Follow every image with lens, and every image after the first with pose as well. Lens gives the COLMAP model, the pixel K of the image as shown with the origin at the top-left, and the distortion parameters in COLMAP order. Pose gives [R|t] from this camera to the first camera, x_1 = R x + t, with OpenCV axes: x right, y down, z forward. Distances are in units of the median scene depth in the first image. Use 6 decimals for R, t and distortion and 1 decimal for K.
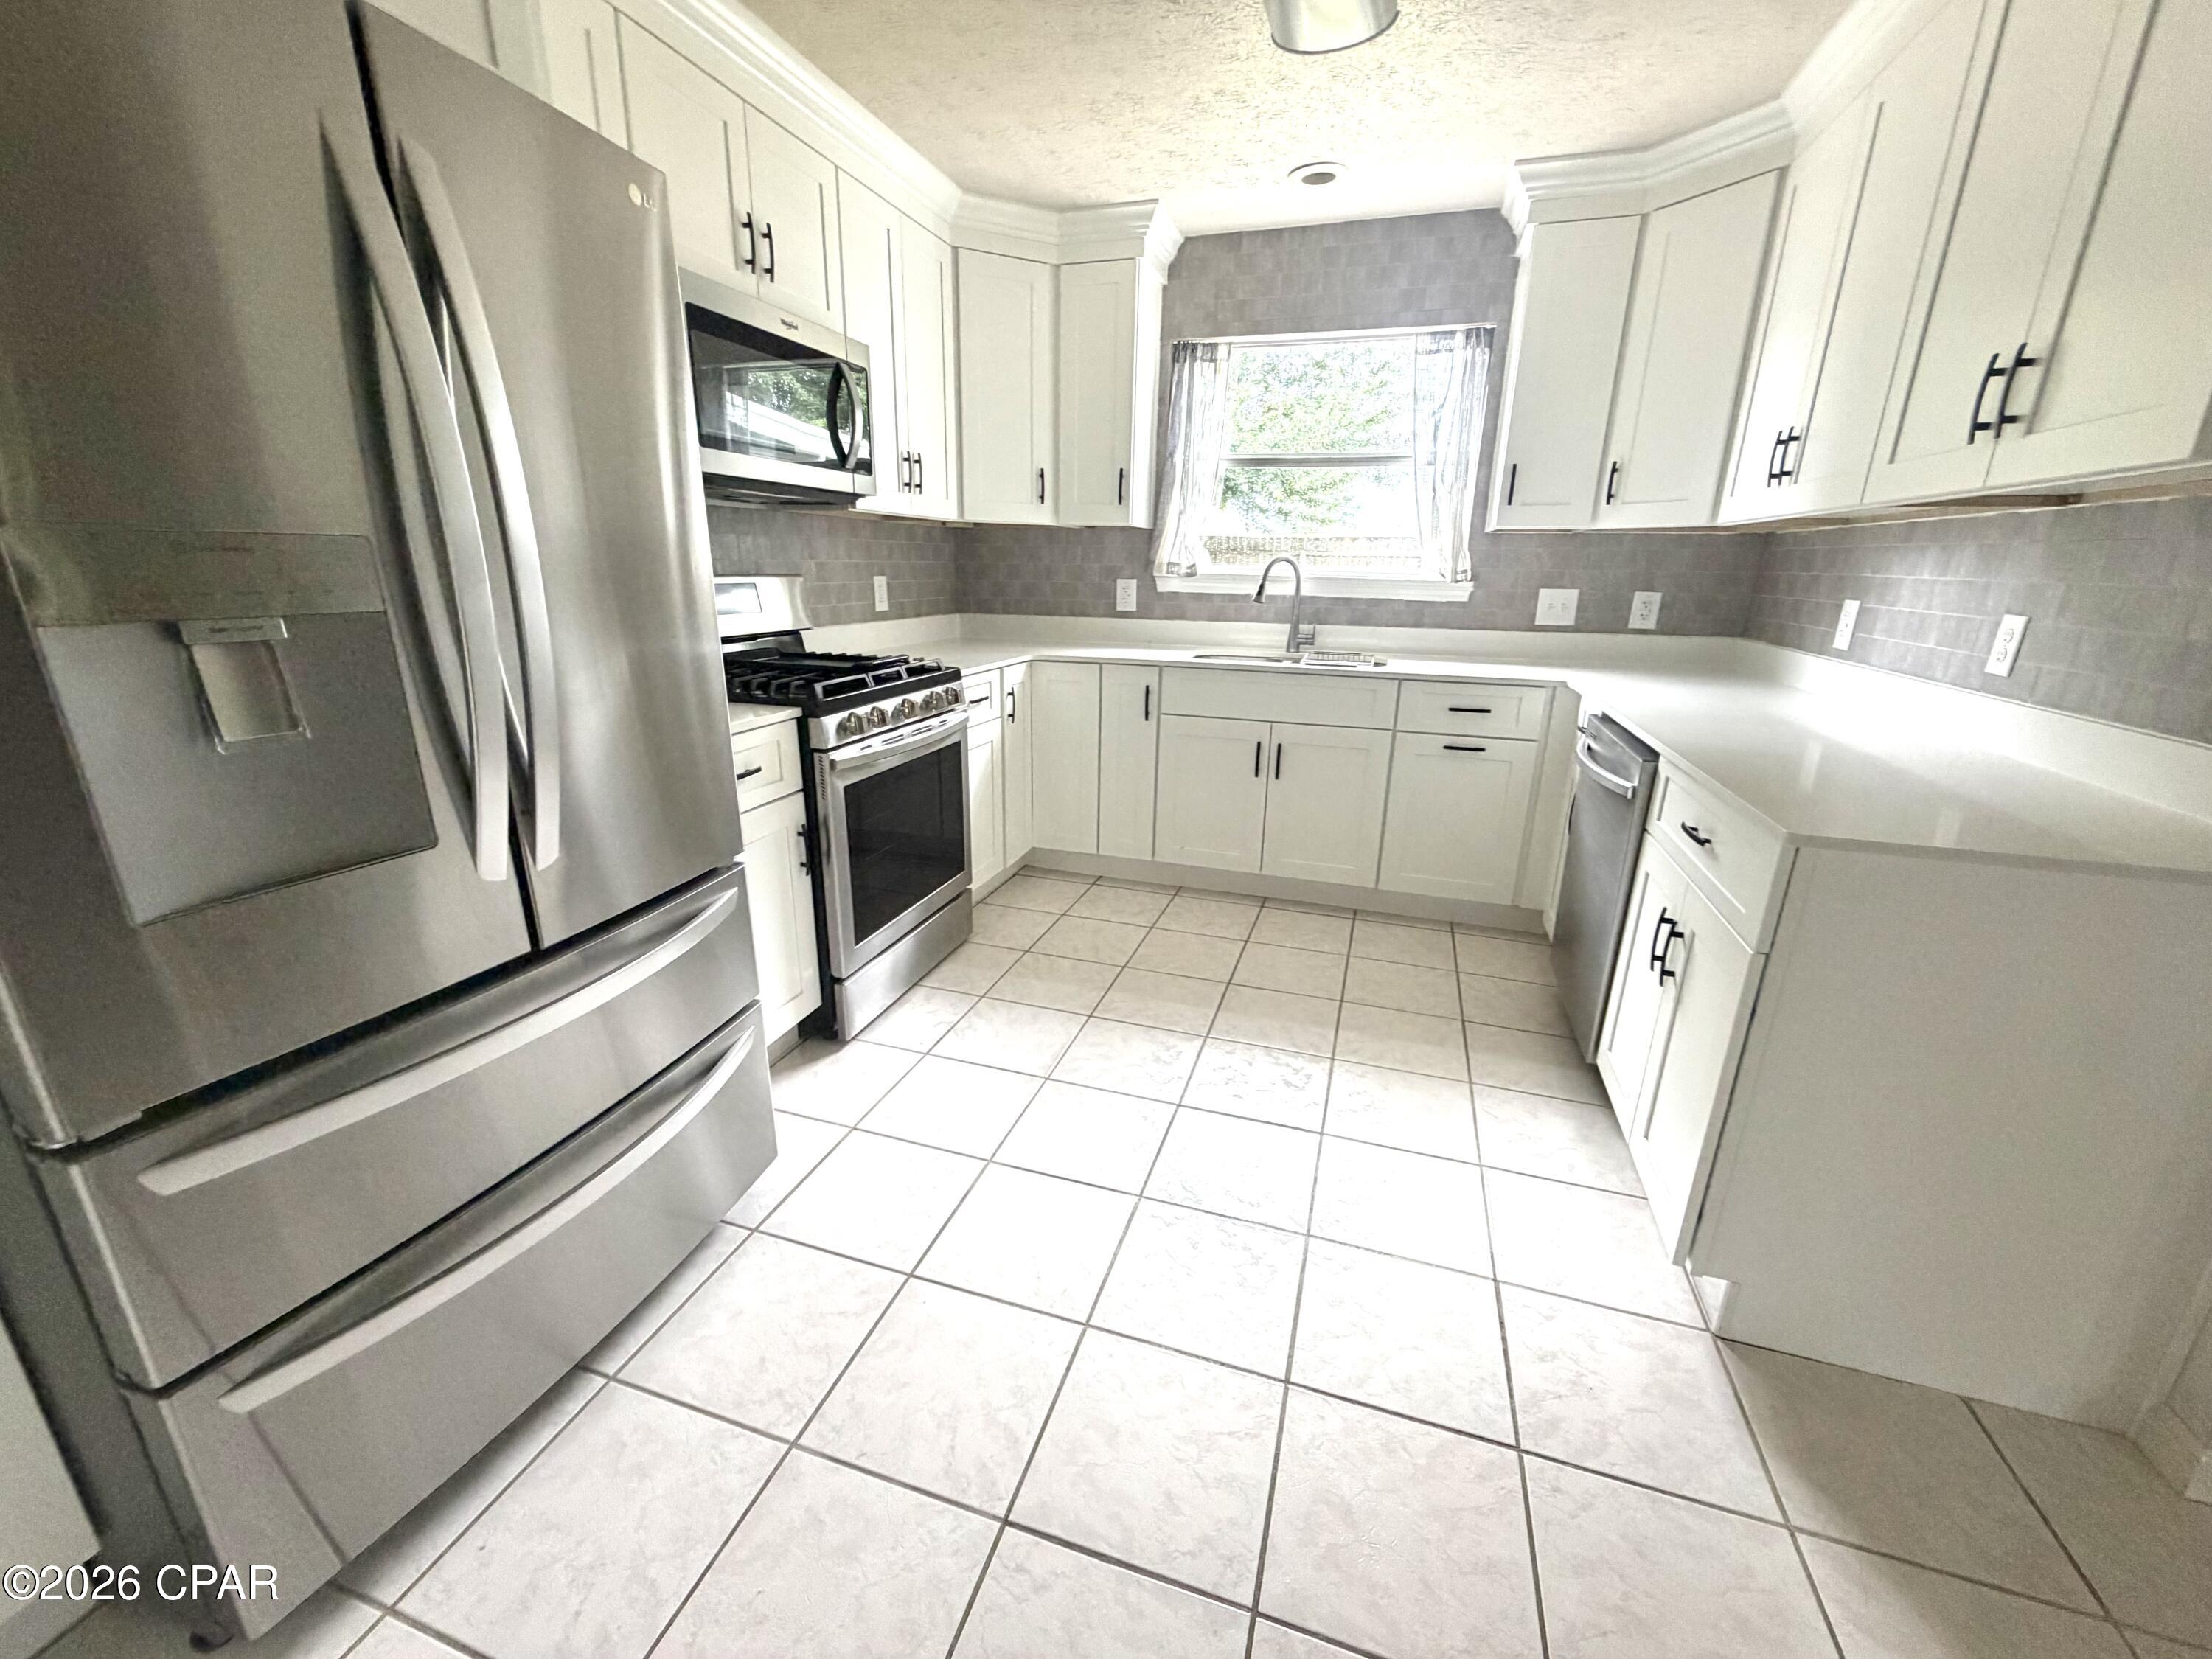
lens RADIAL K [[883.6, 0, 1106.3], [0, 883.6, 823.0], [0, 0, 1]] dist [0.000763, -0.000284]
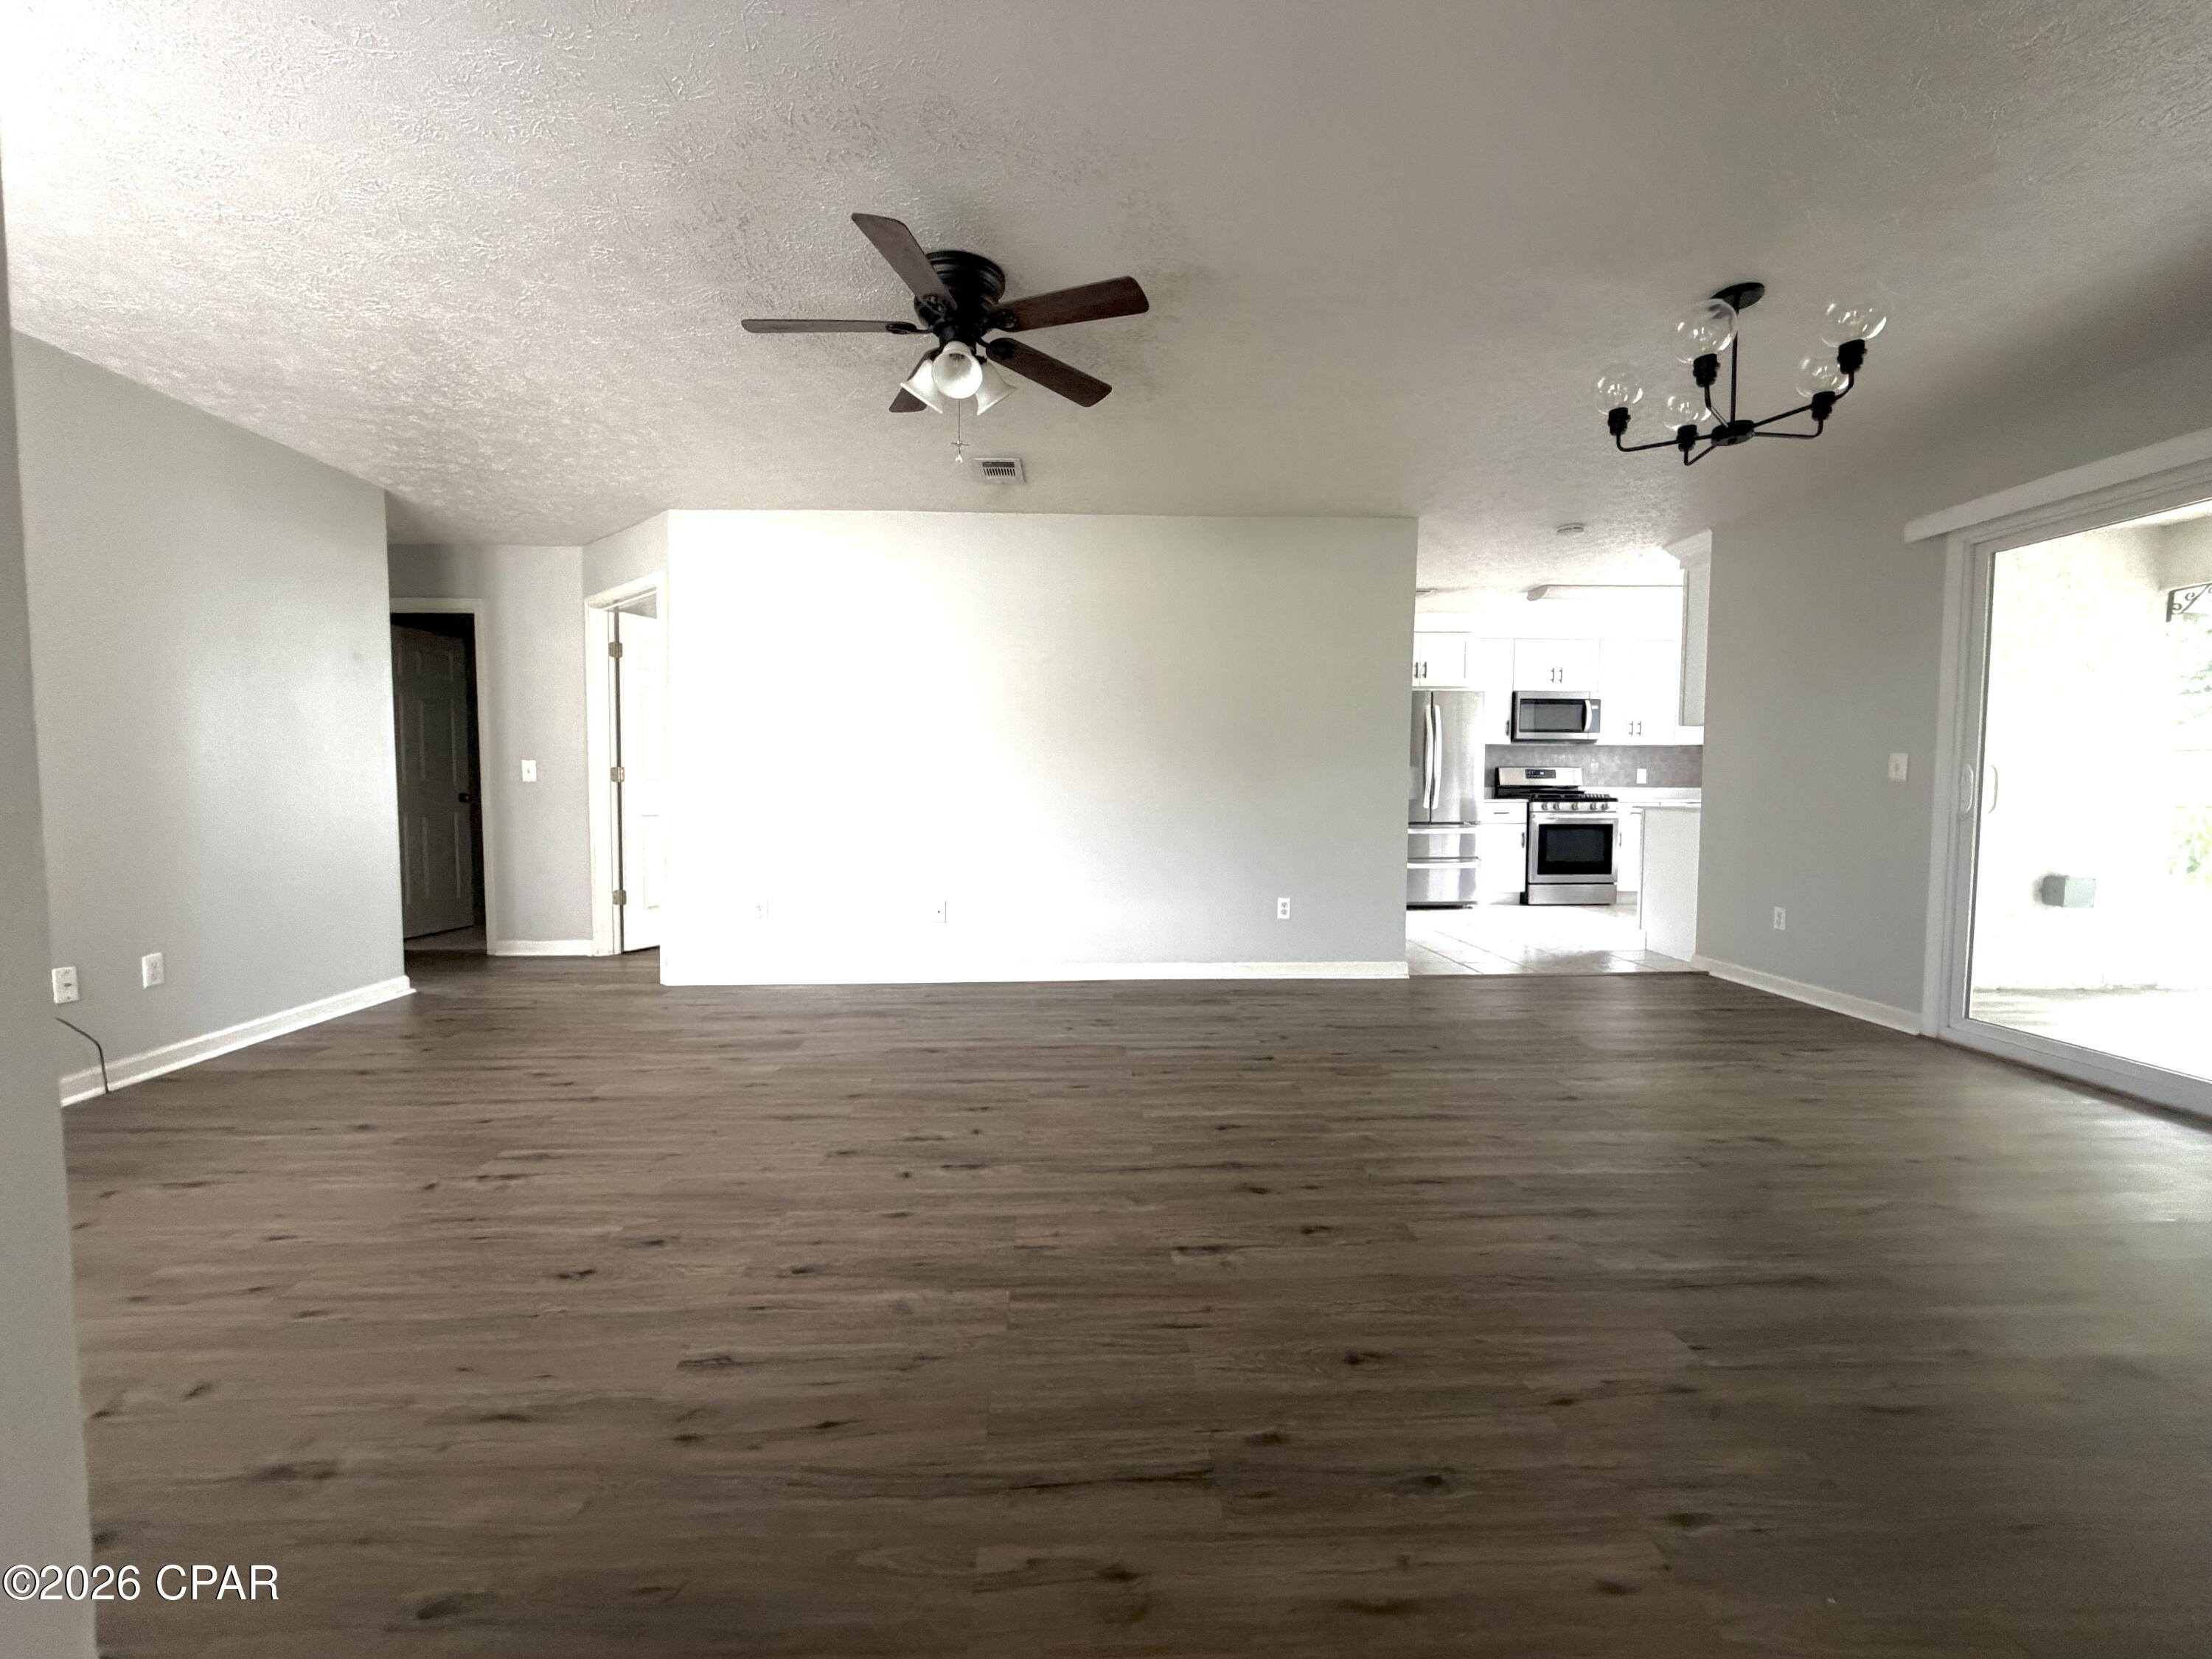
lens RADIAL K [[883.6, 0, 1111.7], [0, 883.6, 826.2], [0, 0, 1]] dist [0.000763, -0.000284]
pose [[0.354823, 0.034557, -0.934295, 1.504791], [-0.262619, 0.962766, -0.064126, 0.404537], [0.897291, 0.268117, 0.350687, -1.090948]]
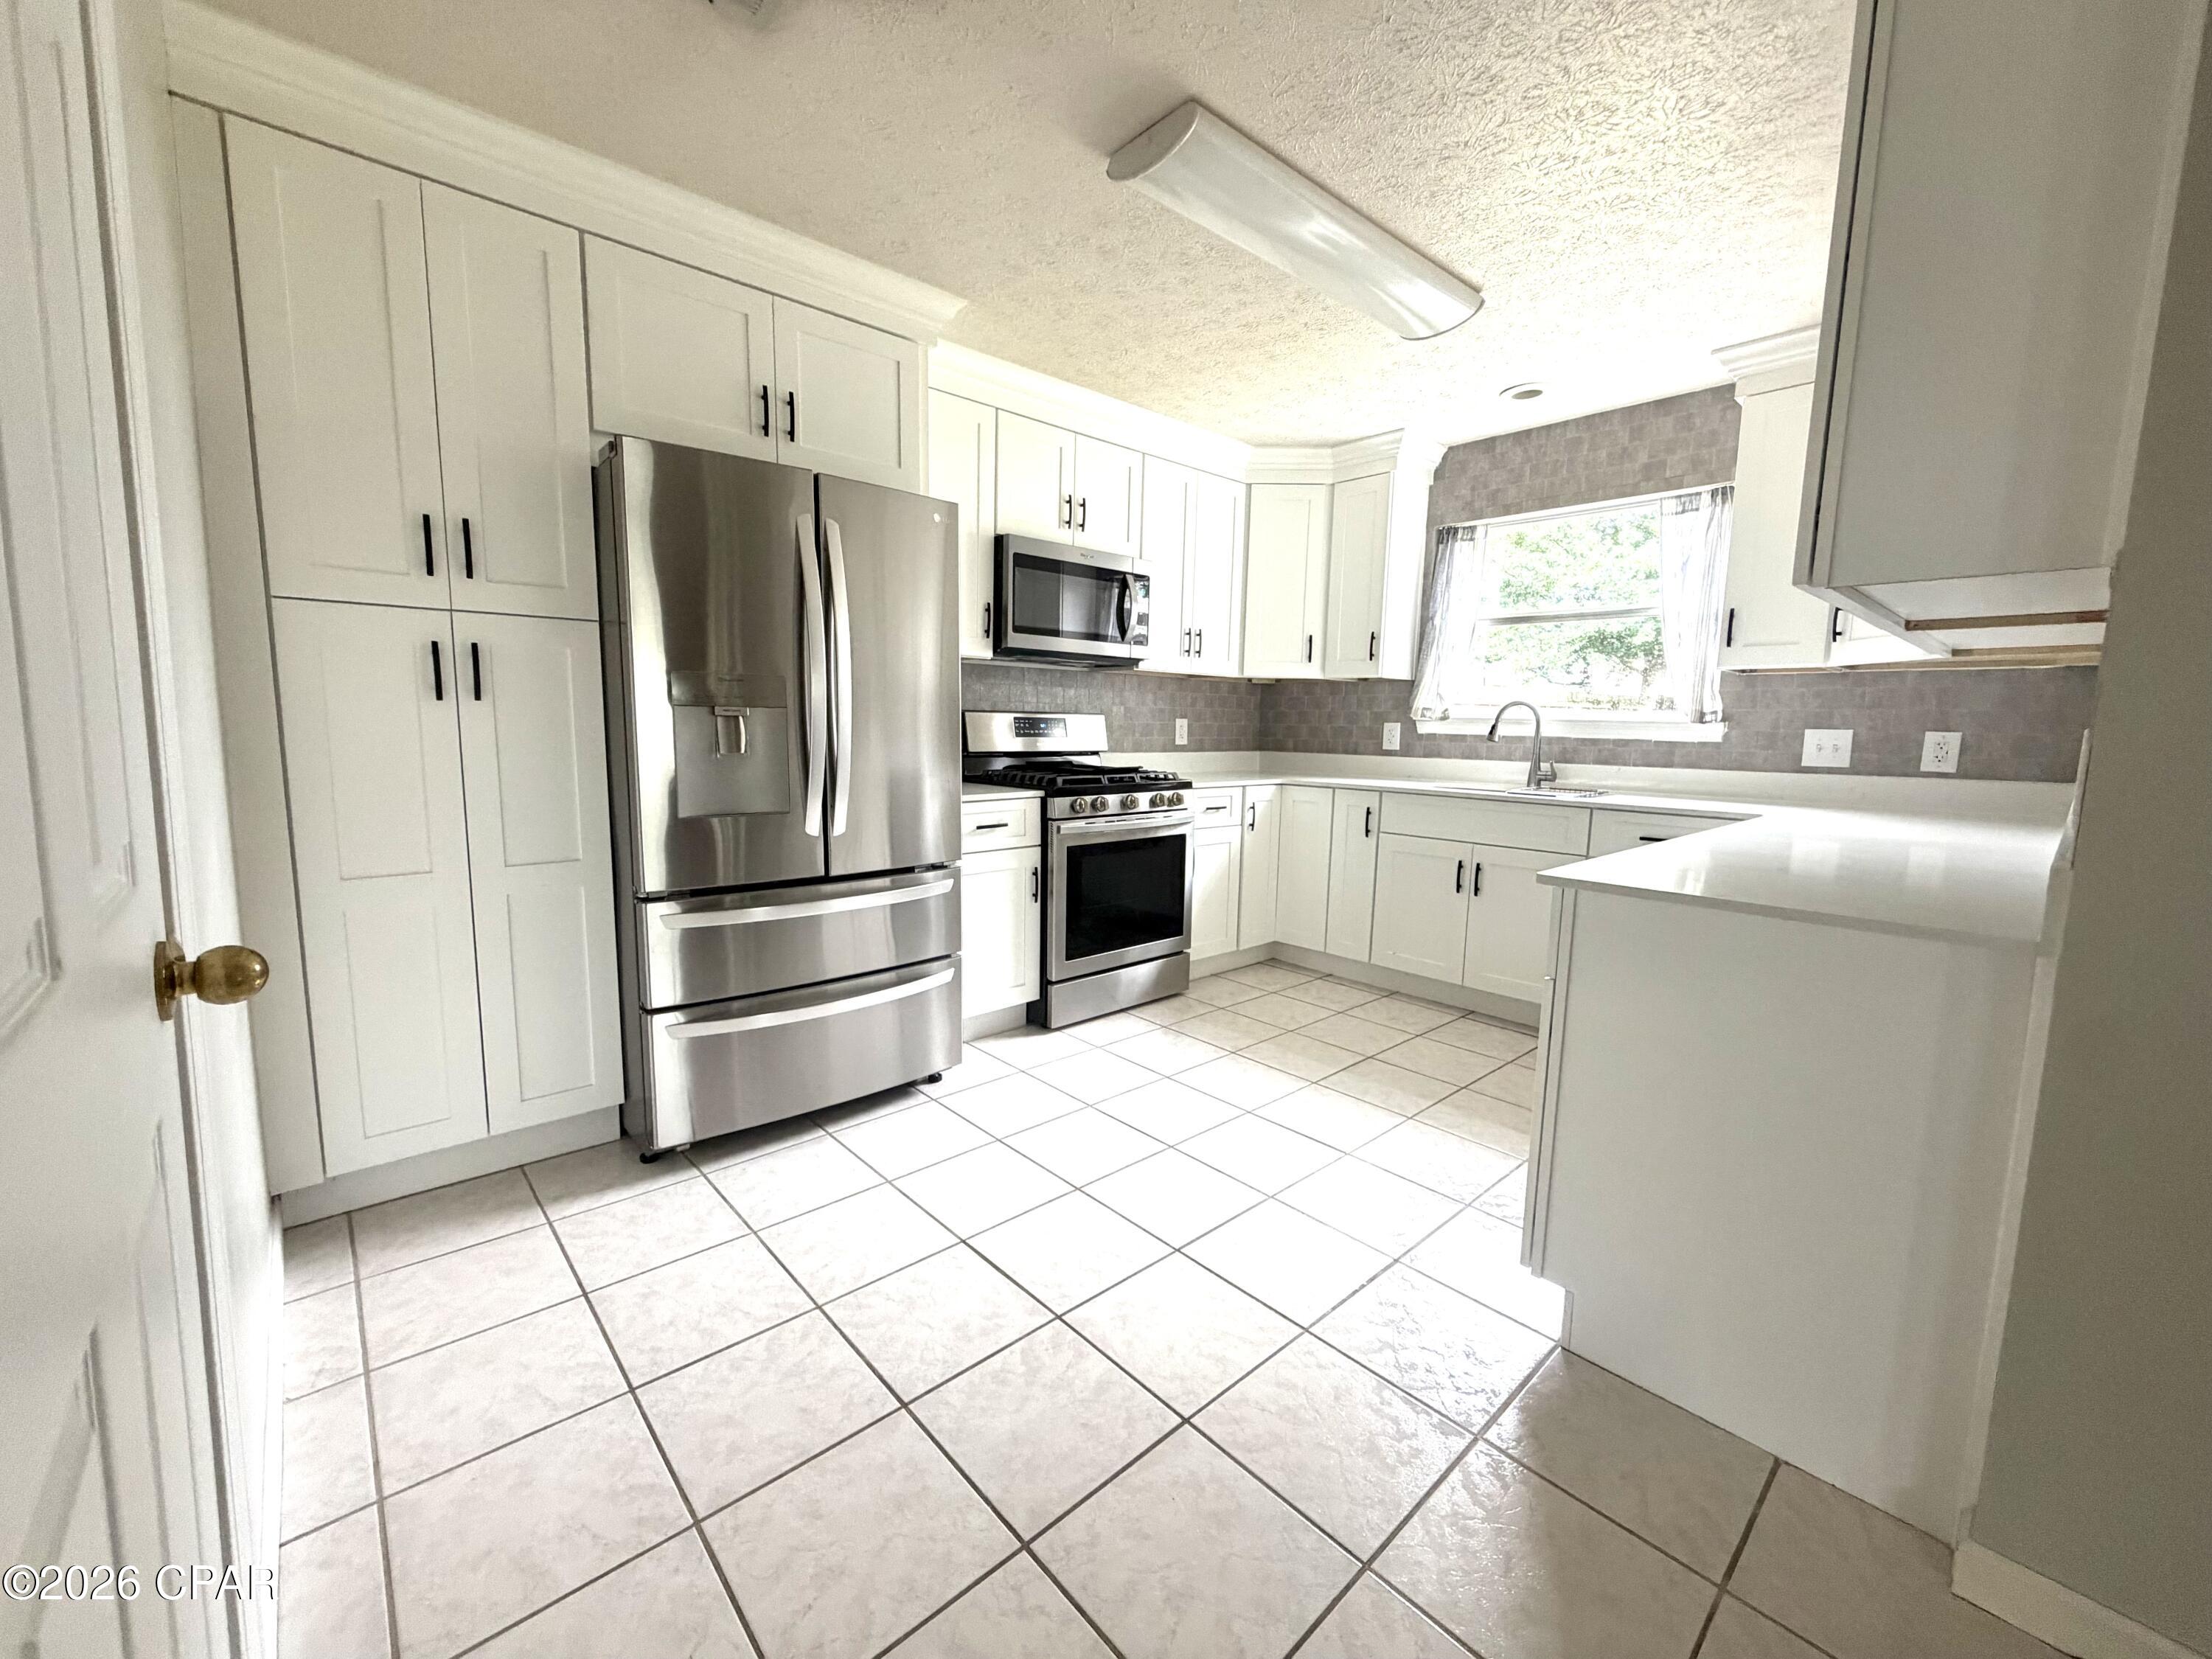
lens RADIAL K [[883.6, 0, 1109.6], [0, 883.6, 820.0], [0, 0, 1]] dist [0.000763, -0.000284]
pose [[0.870150, 0.053726, -0.489849, 0.315412], [-0.143262, 0.978685, -0.147144, 0.080204], [0.471503, 0.198215, 0.859300, -0.157525]]
